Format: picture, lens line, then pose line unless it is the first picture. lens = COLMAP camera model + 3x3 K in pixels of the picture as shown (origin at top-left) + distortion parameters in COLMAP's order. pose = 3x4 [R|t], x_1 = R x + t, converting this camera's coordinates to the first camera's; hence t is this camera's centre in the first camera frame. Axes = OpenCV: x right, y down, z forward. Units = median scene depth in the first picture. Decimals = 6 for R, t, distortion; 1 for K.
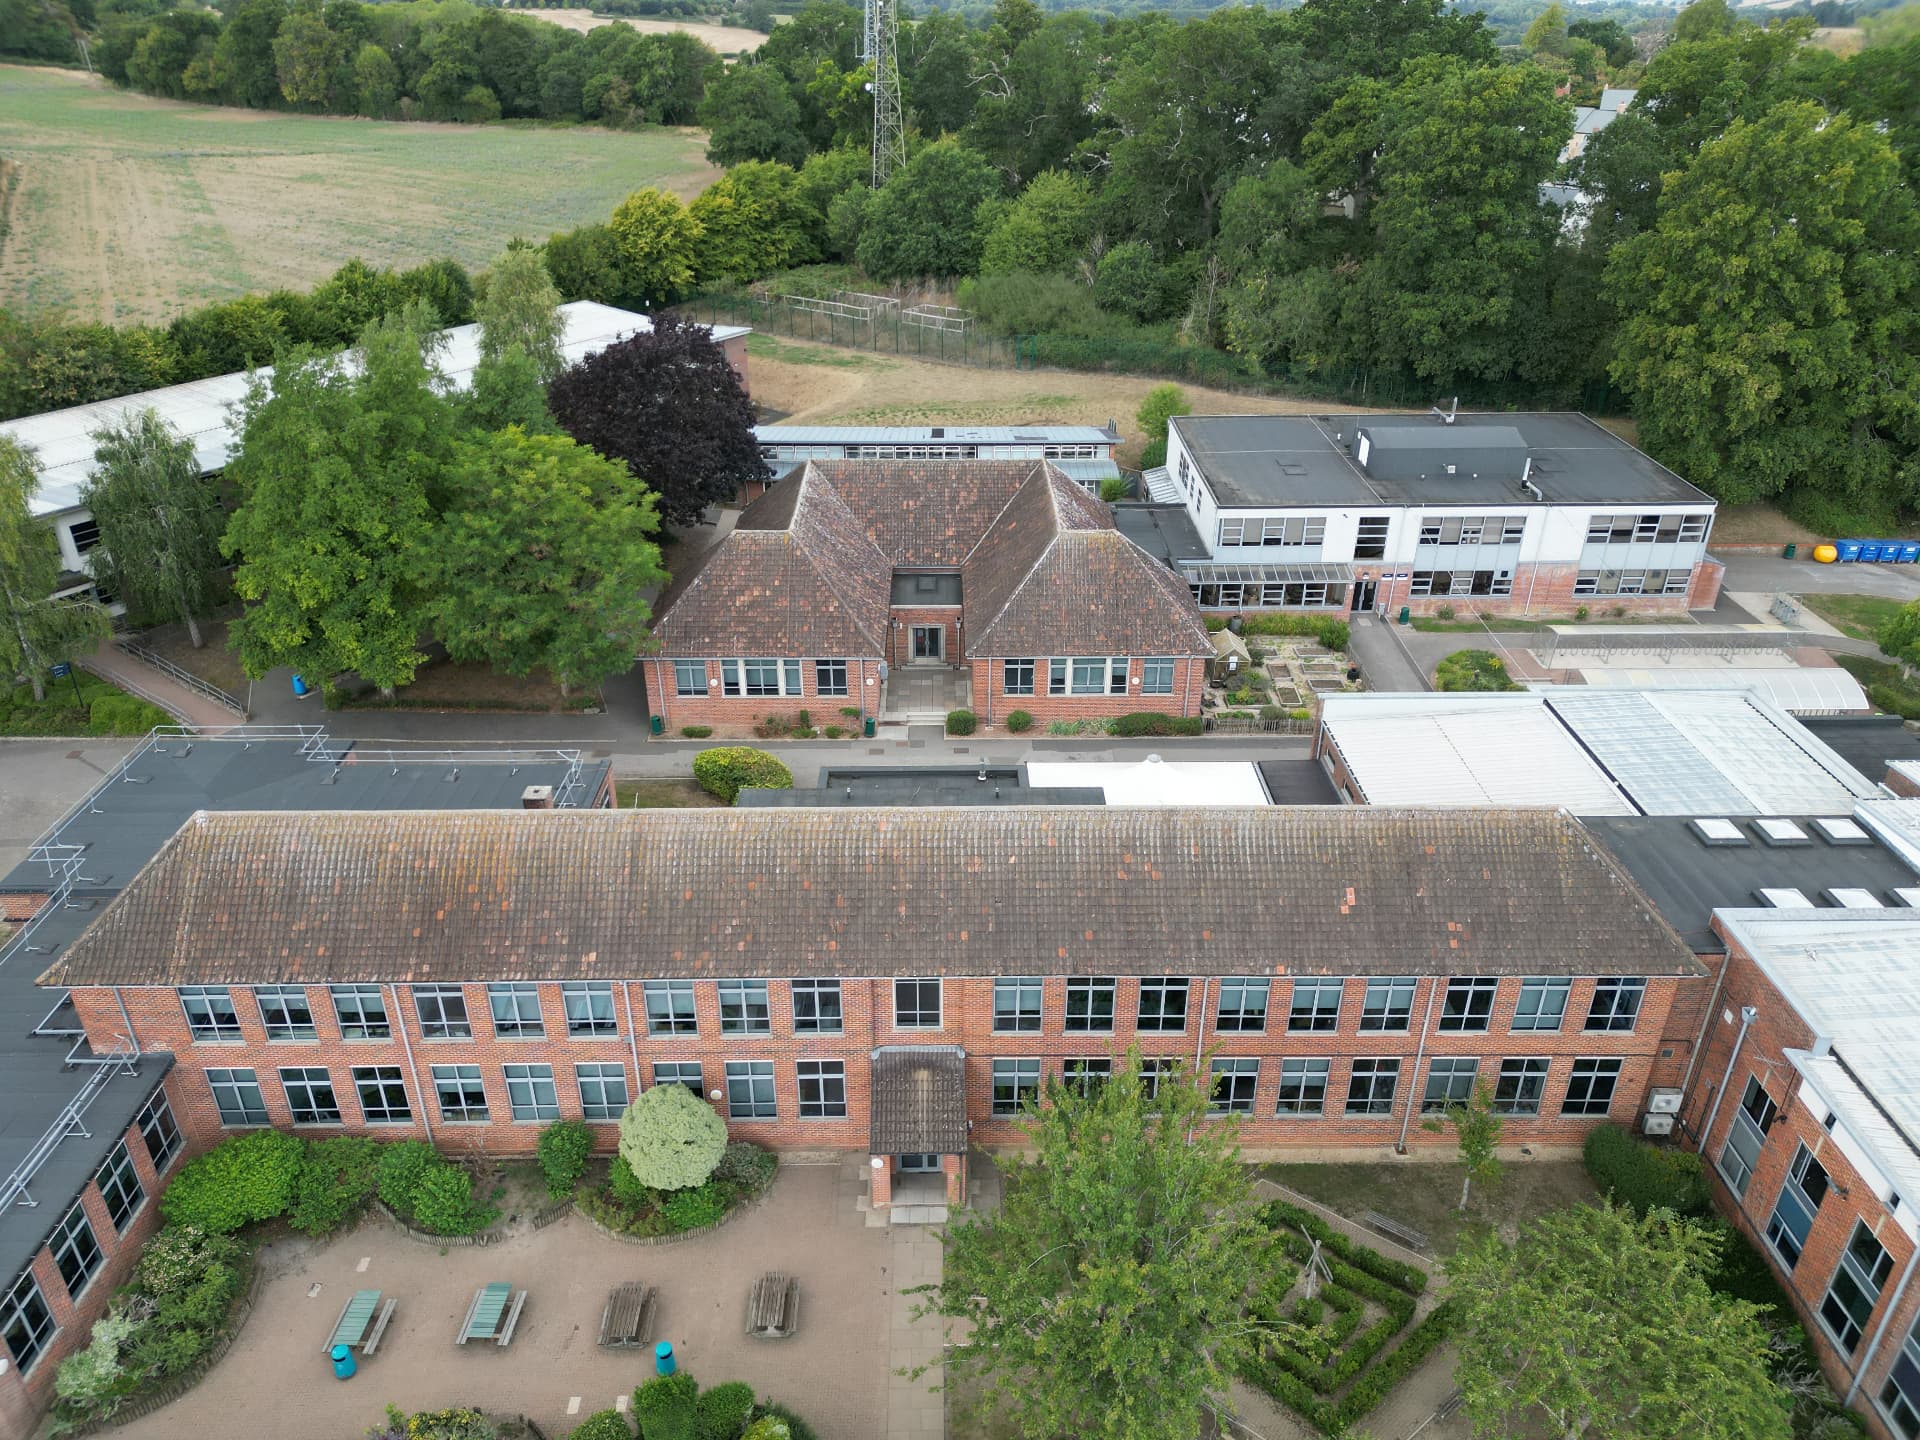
lens RADIAL K [[1348.8, 0, 957.7], [0, 1348.8, 713.9], [0, 0, 1]] dist [0.070058, -0.064585]
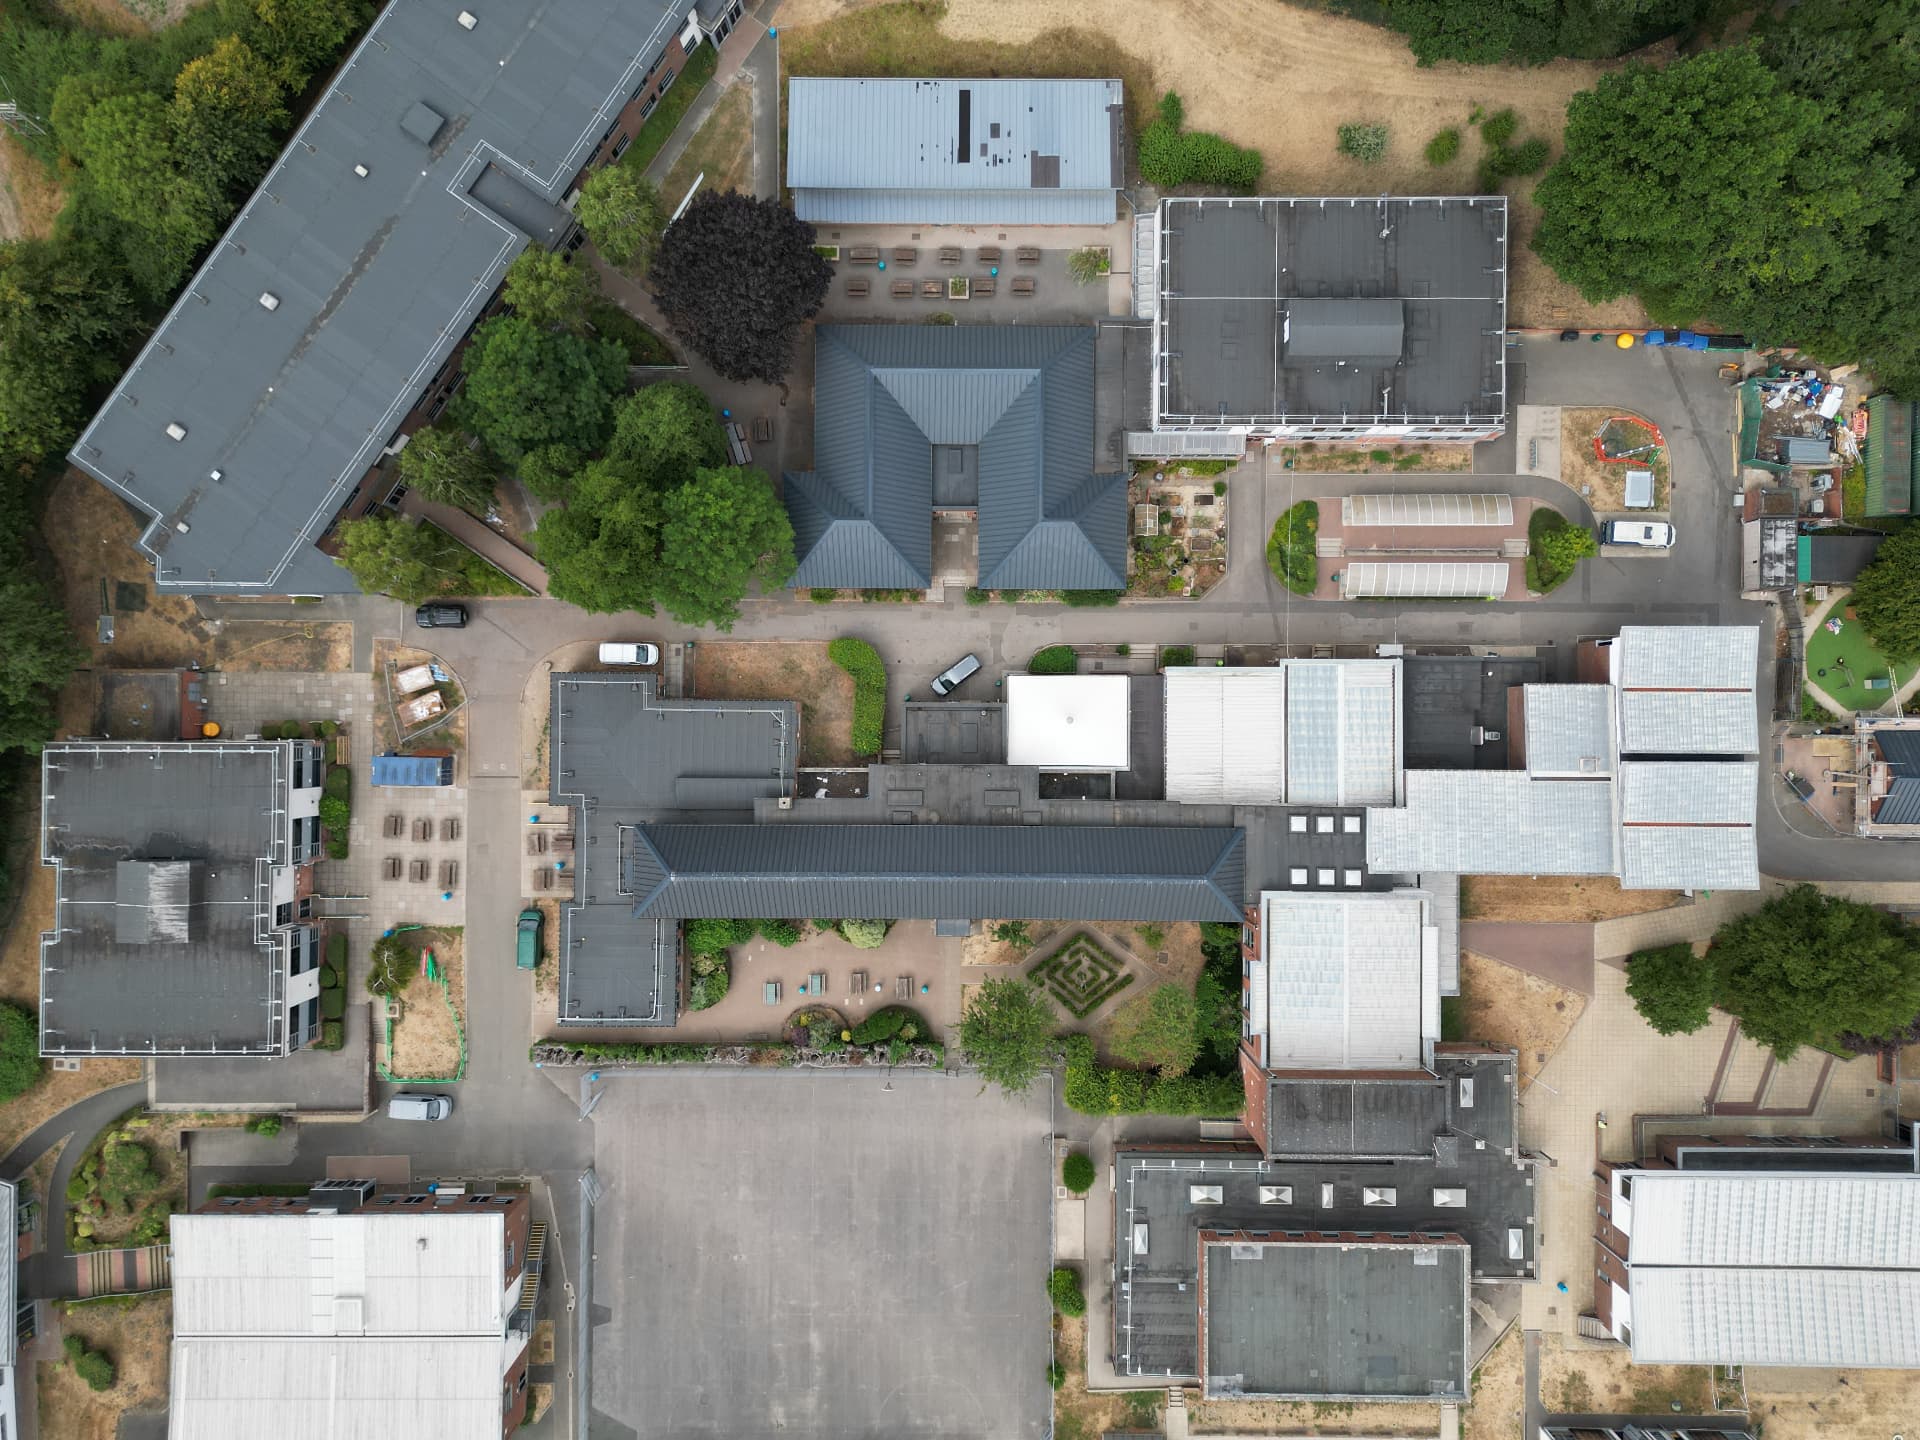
lens RADIAL K [[1348.8, 0, 957.7], [0, 1348.8, 713.9], [0, 0, 1]] dist [0.070058, -0.064585]
pose [[0.999853, 0.016918, -0.002840, -0.010848], [-0.005657, 0.481439, 0.876461, -1.245450], [0.016195, -0.876316, 0.481464, 0.034004]]
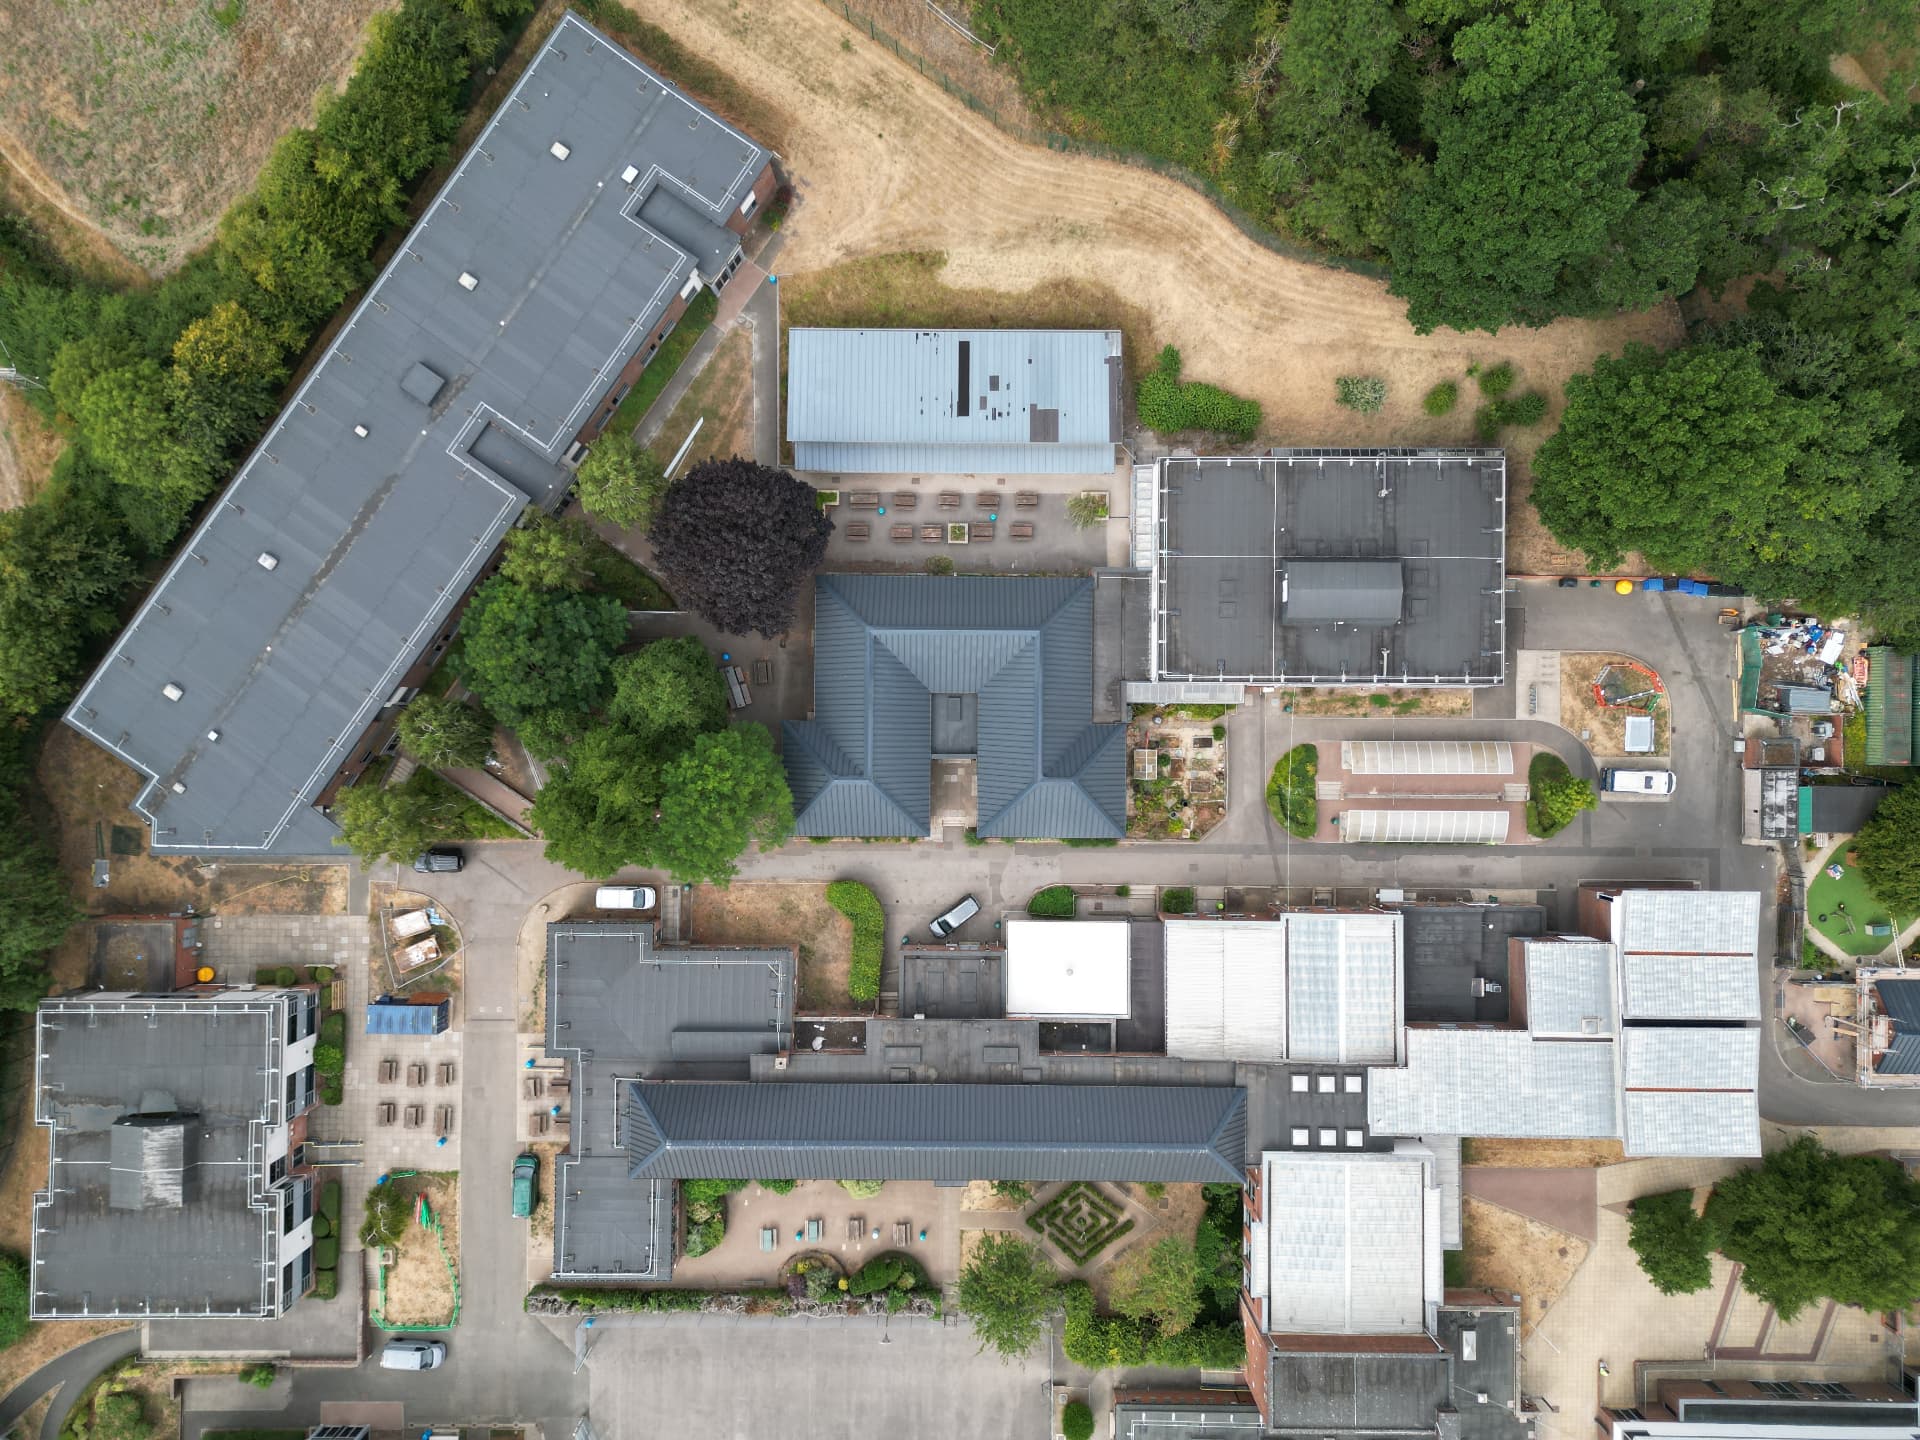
lens RADIAL K [[1348.8, 0, 957.7], [0, 1348.8, 713.9], [0, 0, 1]] dist [0.070058, -0.064585]
pose [[0.999838, 0.017936, -0.001647, -0.016058], [-0.007224, 0.483114, 0.875528, -1.369419], [0.016499, -0.875374, 0.483165, 0.269099]]
